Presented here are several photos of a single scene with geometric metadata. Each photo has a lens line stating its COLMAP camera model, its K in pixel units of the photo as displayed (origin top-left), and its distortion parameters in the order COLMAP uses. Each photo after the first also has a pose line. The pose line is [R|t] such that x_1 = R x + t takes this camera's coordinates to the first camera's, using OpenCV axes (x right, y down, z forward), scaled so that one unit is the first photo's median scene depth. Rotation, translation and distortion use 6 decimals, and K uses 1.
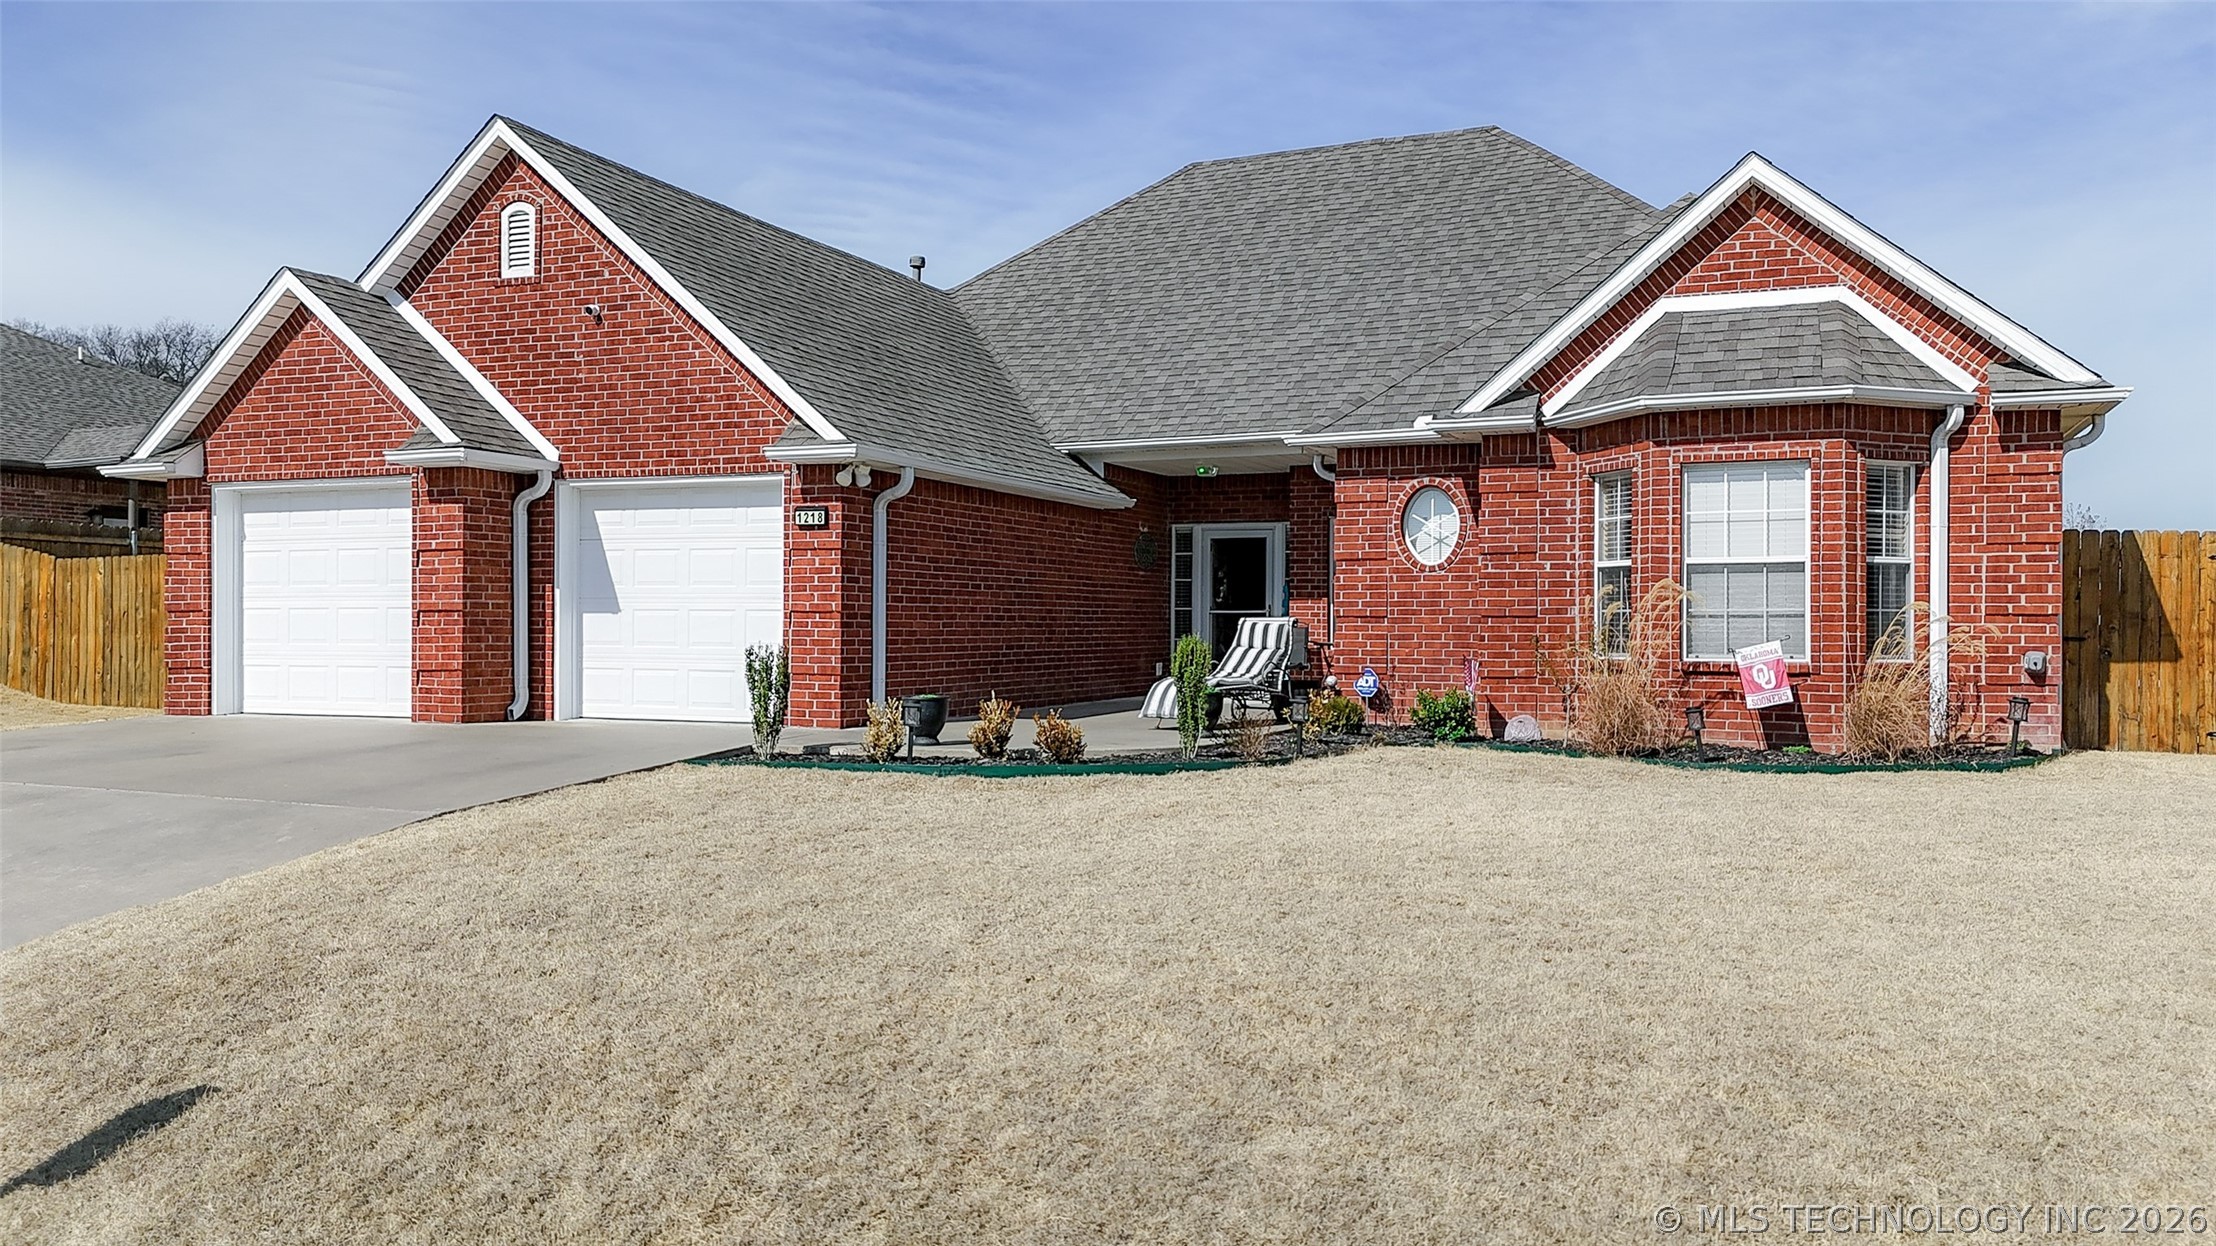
lens RADIAL K [[1677.2, 0, 1076.3], [0, 1677.2, 639.3], [0, 0, 1]] dist [0.086078, -0.106615]
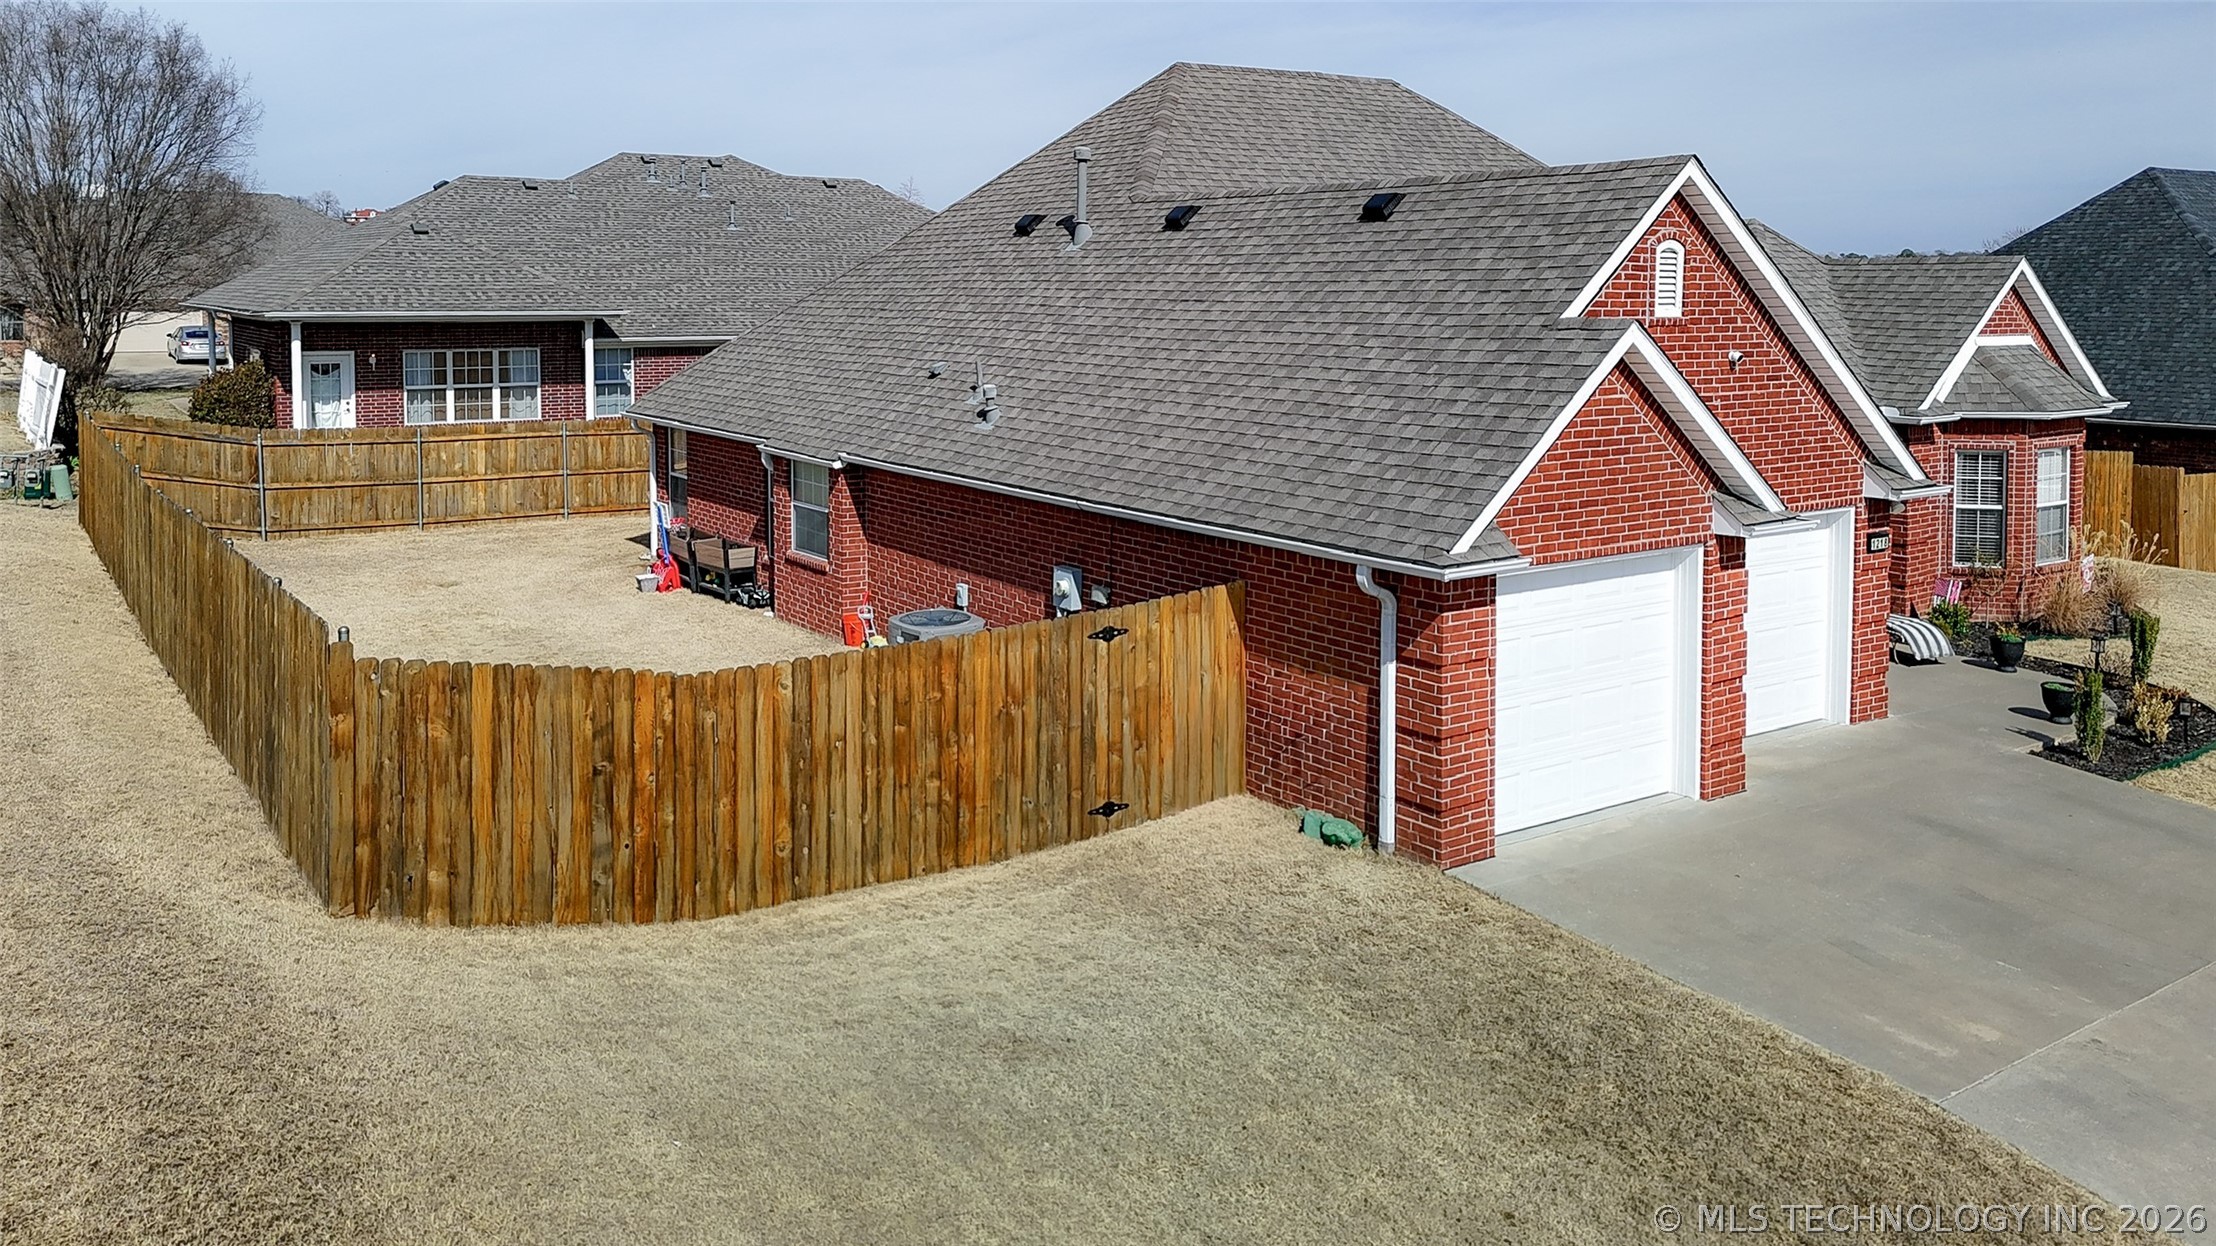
lens RADIAL K [[1719.5, 0, 1109.8], [0, 1719.5, 372.9], [0, 0, 1]] dist [0.024270, -0.000272]
pose [[0.529421, -0.051796, 0.846777, -1.392606], [0.004512, 0.998292, 0.058243, -0.251862], [-0.848347, -0.027014, 0.528750, 0.785117]]
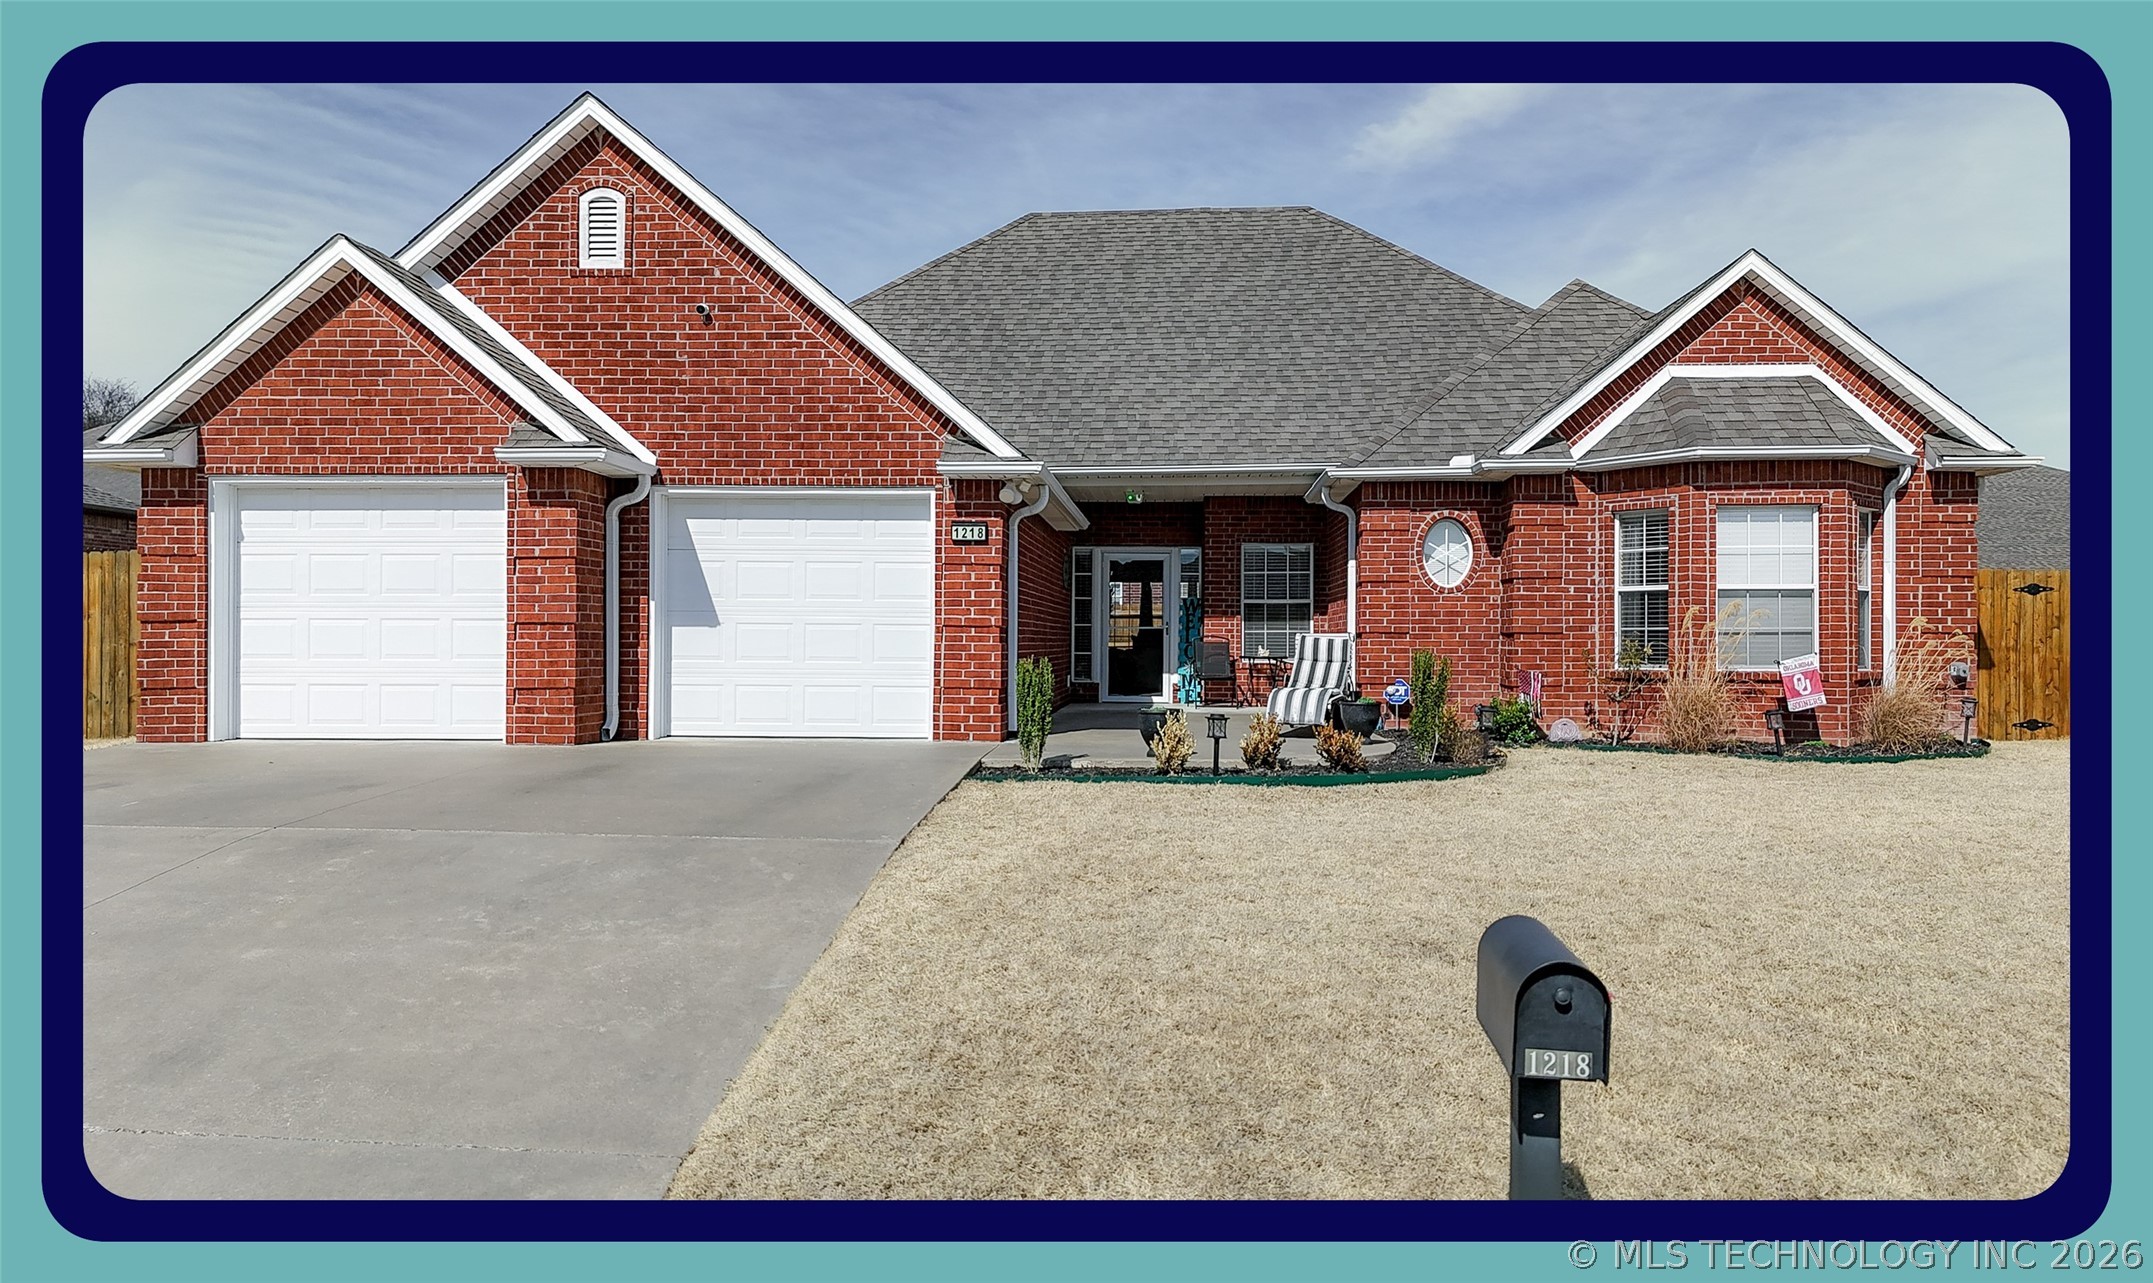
lens RADIAL K [[1511.9, 0, 1076.5], [0, 1511.9, 641.5], [0, 0, 1]] dist [0.095178, -0.103769]
pose [[0.943141, 0.001416, 0.332389, -0.380248], [0.001044, 0.999973, -0.007224, -0.000612], [-0.332390, 0.007160, 0.943115, 0.120939]]
